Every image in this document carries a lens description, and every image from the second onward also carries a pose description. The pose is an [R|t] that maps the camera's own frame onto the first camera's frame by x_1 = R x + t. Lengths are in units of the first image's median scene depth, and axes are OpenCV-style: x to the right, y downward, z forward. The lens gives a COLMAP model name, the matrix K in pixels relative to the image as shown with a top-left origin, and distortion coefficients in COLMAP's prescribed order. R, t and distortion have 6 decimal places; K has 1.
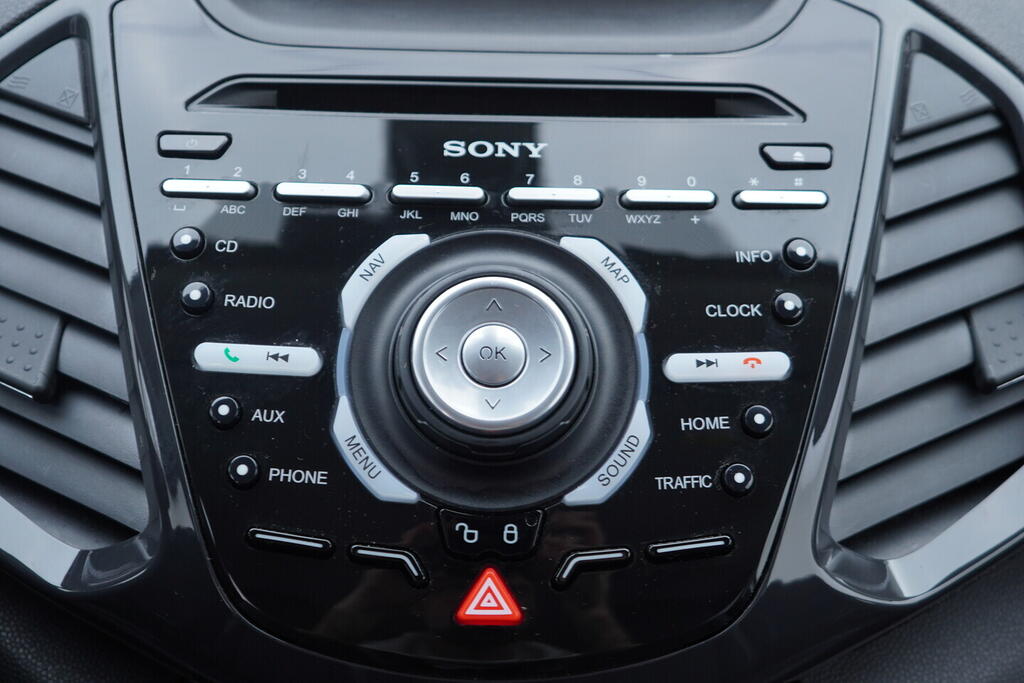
lens RADIAL K [[1068.3, 0, 512.1], [0, 1068.3, 341.2], [0, 0, 1]] dist [0.023958, 0.000000]
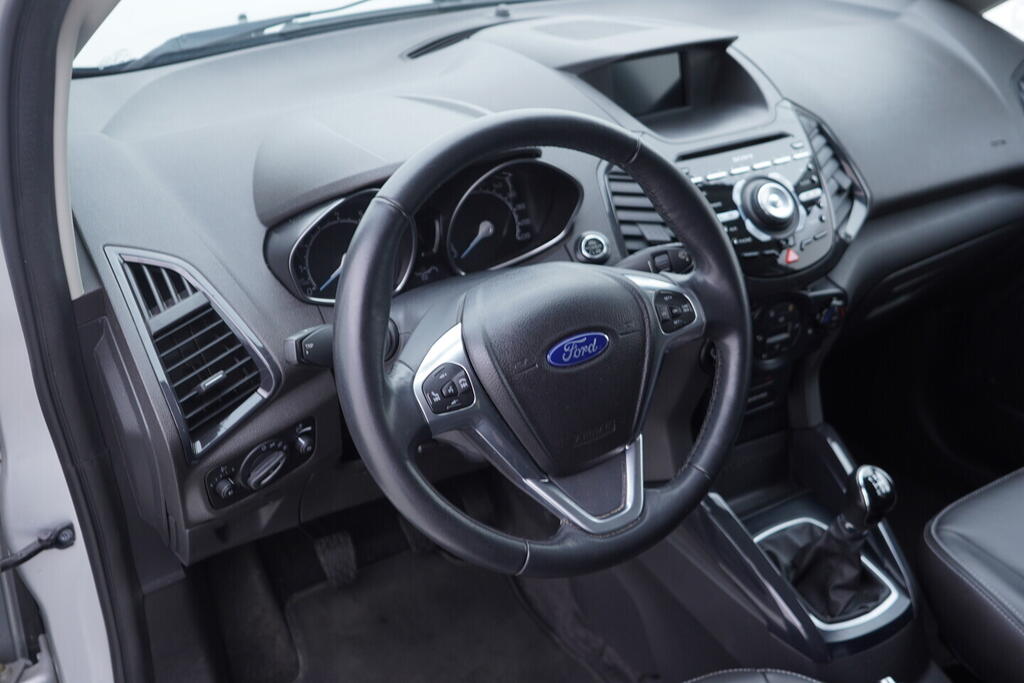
lens RADIAL K [[1068.3, 0, 520.5], [0, 1068.3, 347.6], [0, 0, 1]] dist [0.023958, 0.000000]
pose [[0.866109, -0.273441, 0.418431, -2.812284], [0.301714, 0.953397, -0.001479, 0.266840], [-0.398526, 0.127528, 0.908248, -2.368640]]
